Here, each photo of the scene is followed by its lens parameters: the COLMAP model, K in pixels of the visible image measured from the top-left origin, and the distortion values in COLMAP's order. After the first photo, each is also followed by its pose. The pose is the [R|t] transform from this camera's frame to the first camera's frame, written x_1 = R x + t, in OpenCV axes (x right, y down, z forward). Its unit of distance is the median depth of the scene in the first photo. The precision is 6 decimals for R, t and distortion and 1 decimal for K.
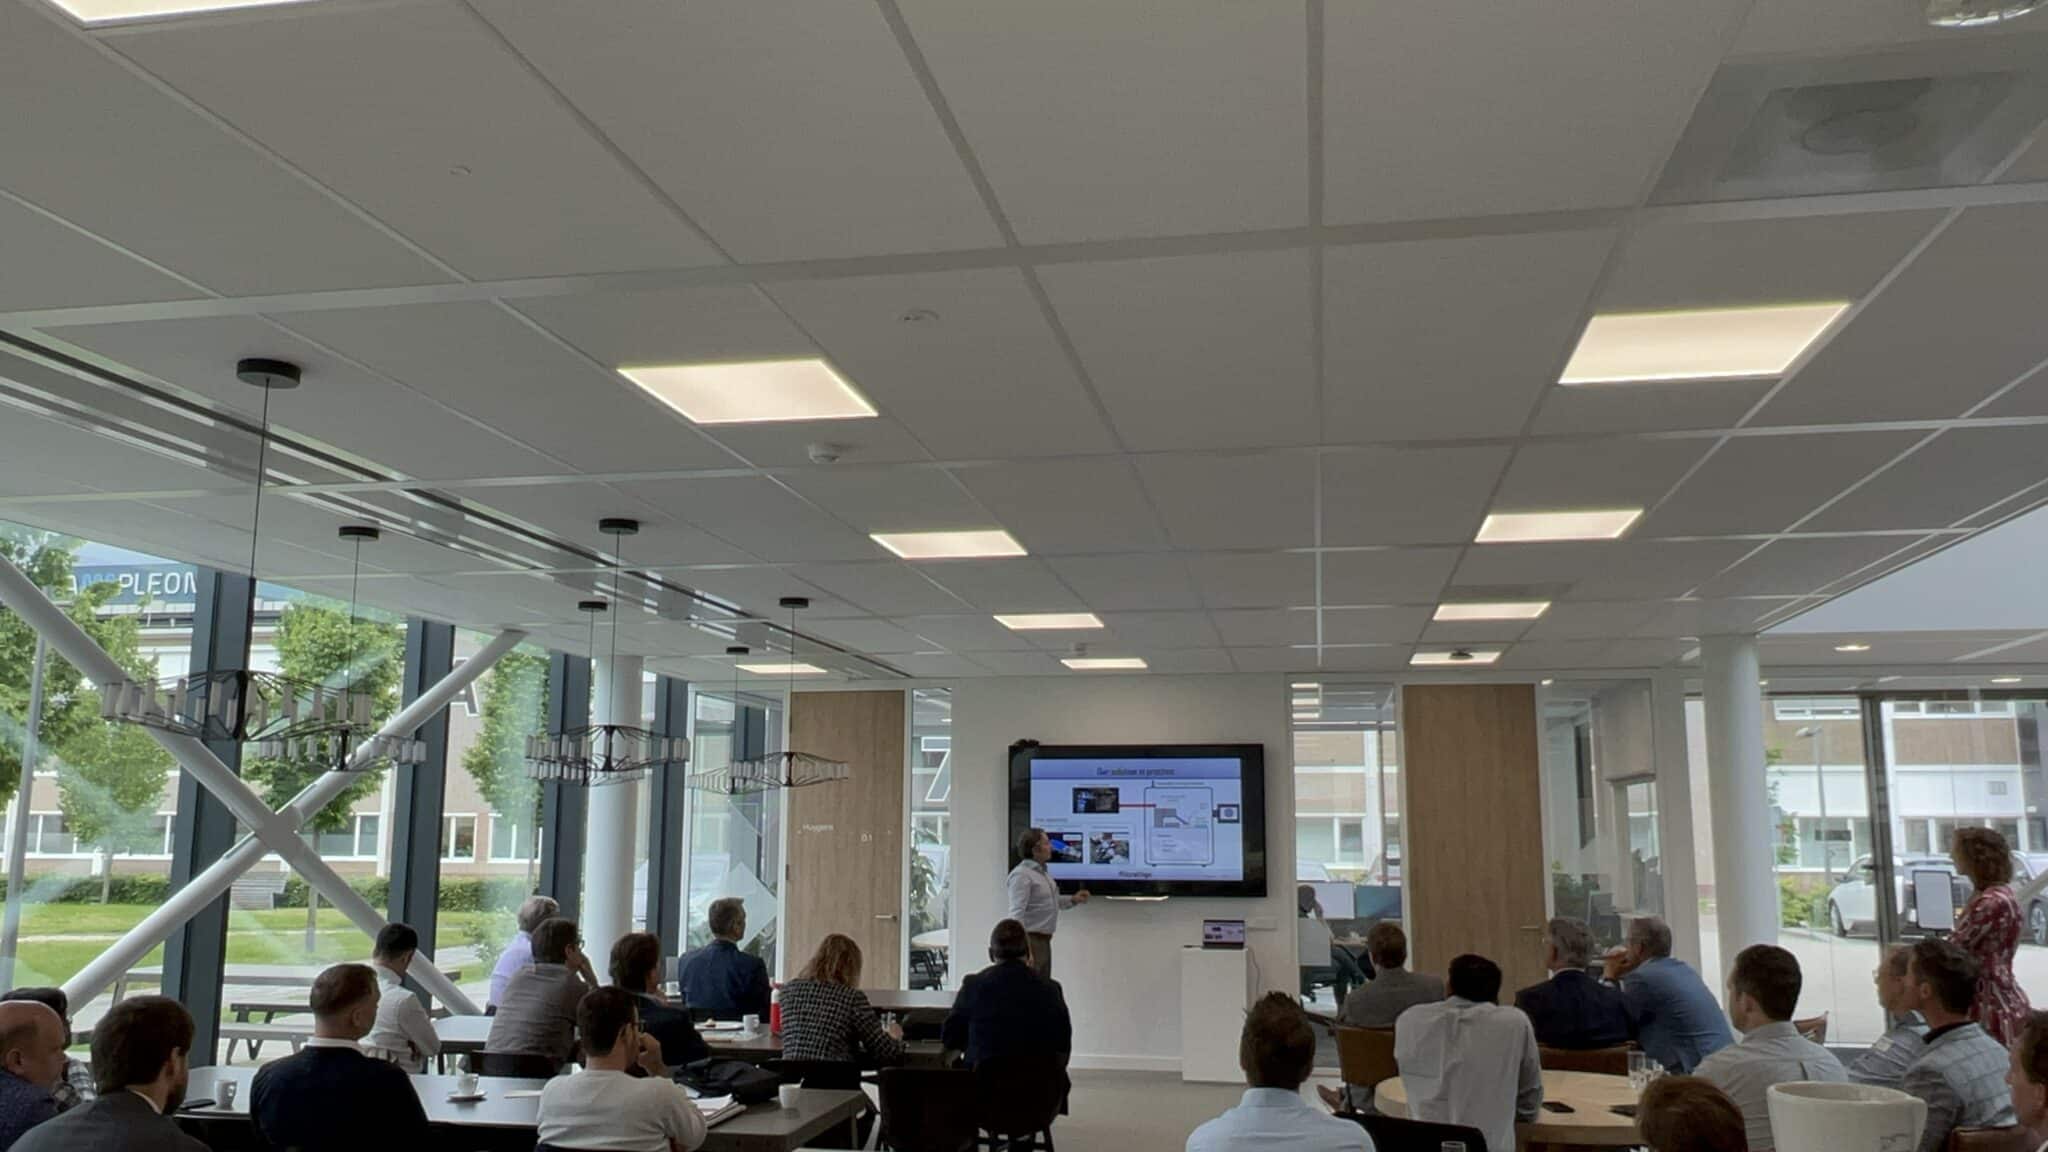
lens RADIAL K [[1580.6, 0, 1029.7], [0, 1580.6, 577.6], [0, 0, 1]] dist [0.006134, -0.003095]
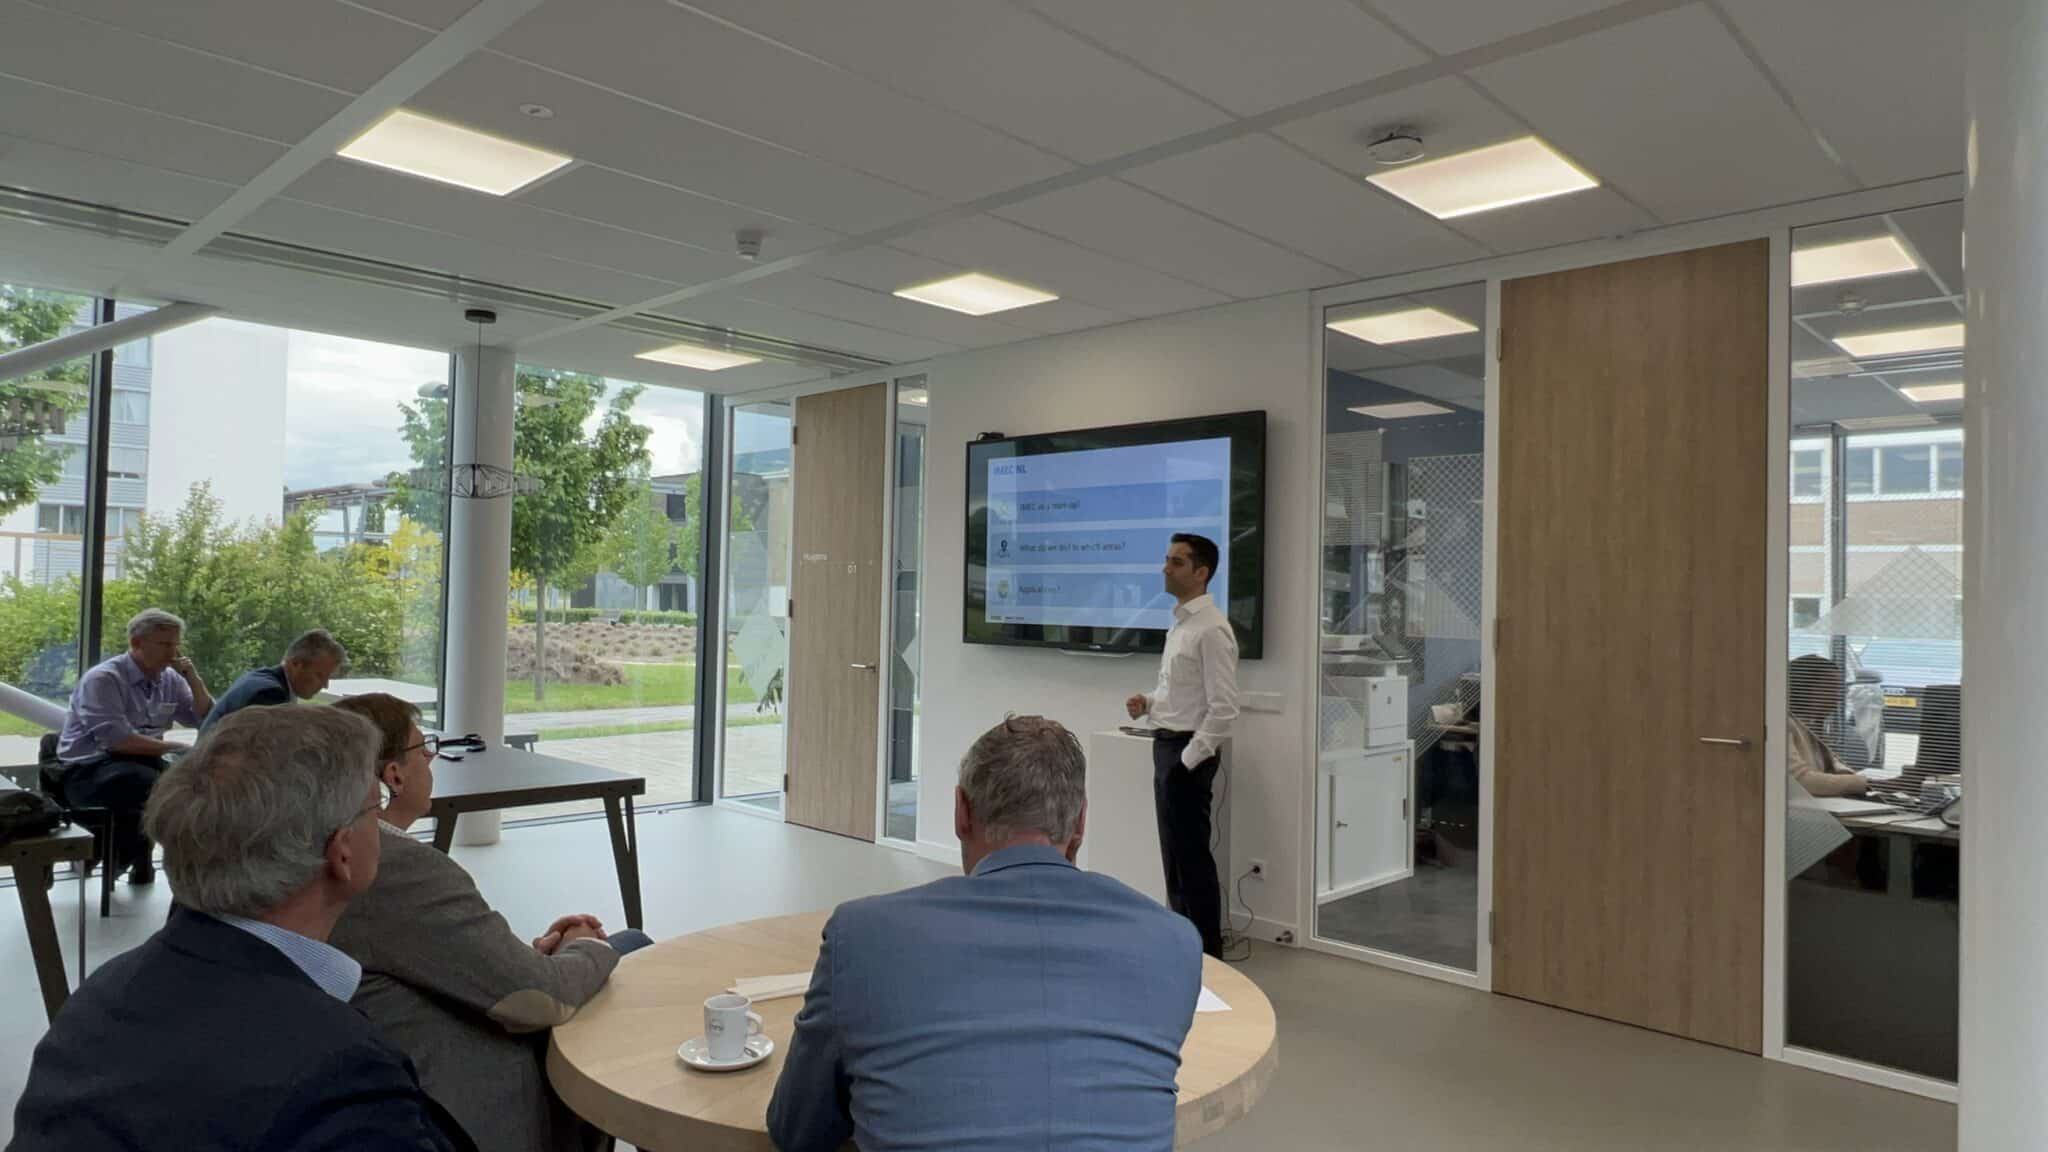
lens RADIAL K [[1243.0, 0, 1021.9], [0, 1243.0, 576.0], [0, 0, 1]] dist [-0.000631, -0.001750]
pose [[0.833208, 0.004302, -0.552944, 0.356854], [0.067887, 0.991609, 0.110010, 0.116986], [0.548777, -0.129199, 0.825924, 0.588129]]
